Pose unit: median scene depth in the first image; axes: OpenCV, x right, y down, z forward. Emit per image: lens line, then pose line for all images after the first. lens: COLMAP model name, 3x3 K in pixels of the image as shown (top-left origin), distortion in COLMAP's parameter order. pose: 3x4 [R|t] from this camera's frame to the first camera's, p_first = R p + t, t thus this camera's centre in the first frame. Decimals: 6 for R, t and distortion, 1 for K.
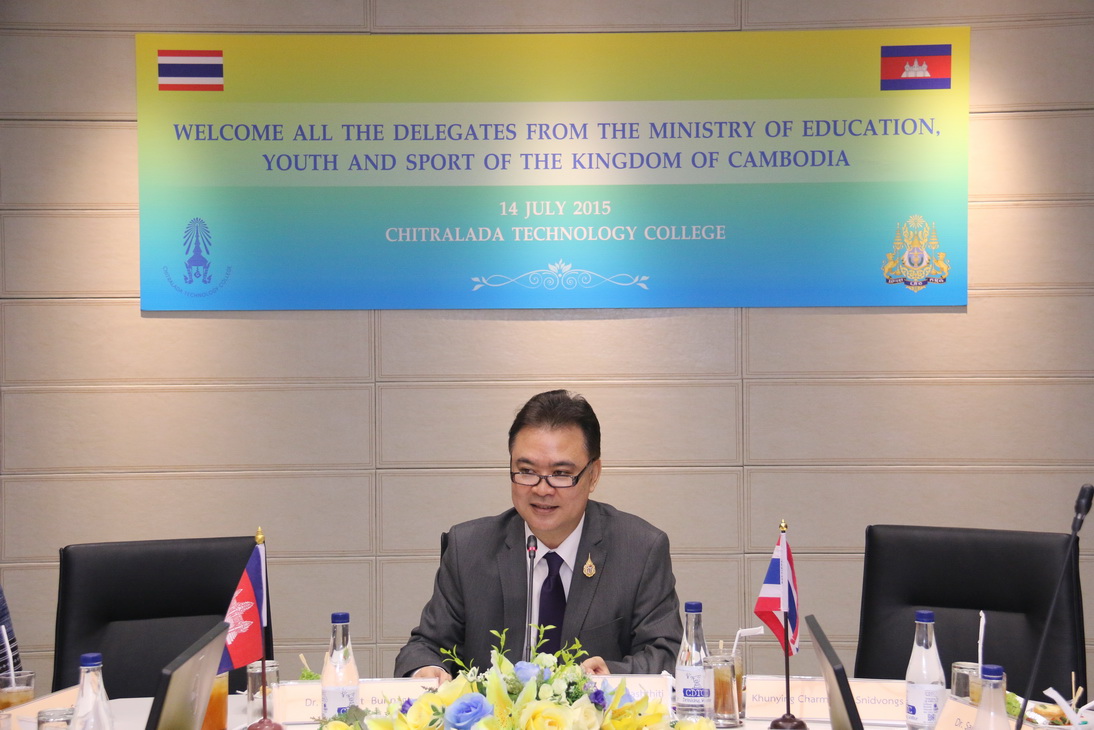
lens RADIAL K [[2489.3, 0, 544.6], [0, 2489.3, 363.2], [0, 0, 1]] dist [0.439797, 0.000000]
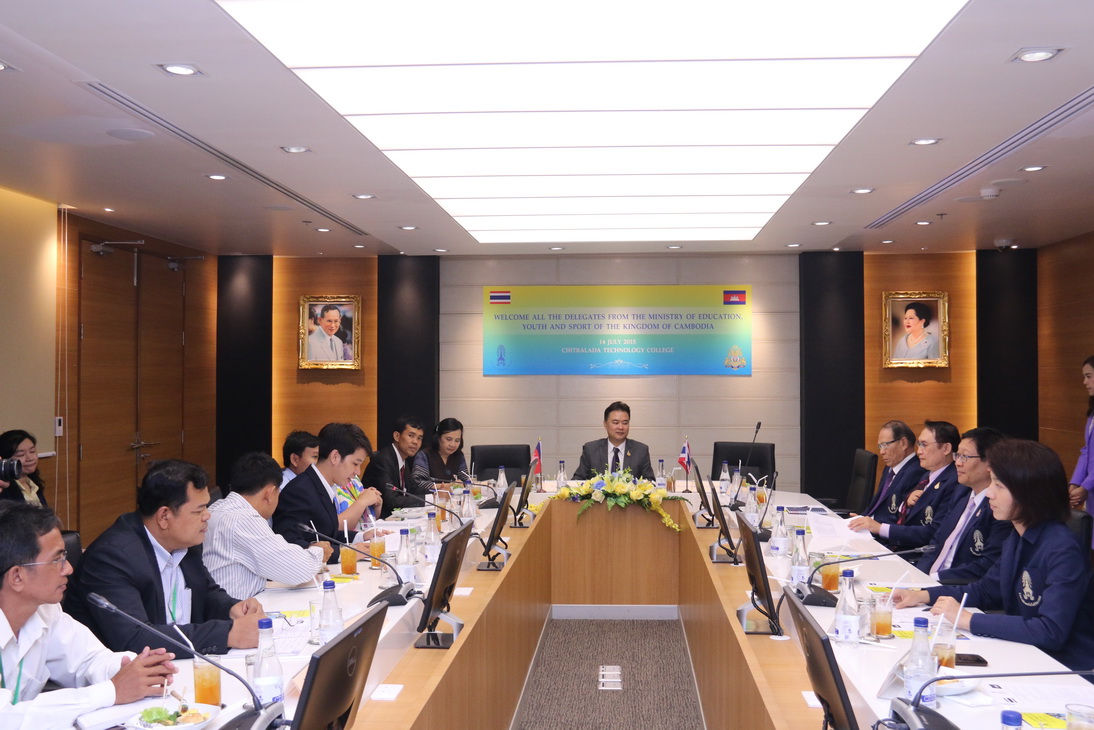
lens RADIAL K [[1057.6, 0, 552.8], [0, 1057.6, 367.6], [0, 0, 1]] dist [0.001445, 0.000000]
pose [[0.998613, 0.006633, -0.052233, -0.007049], [-0.008722, 0.999167, -0.039871, 0.021775], [0.051925, 0.040271, 0.997839, -0.294941]]
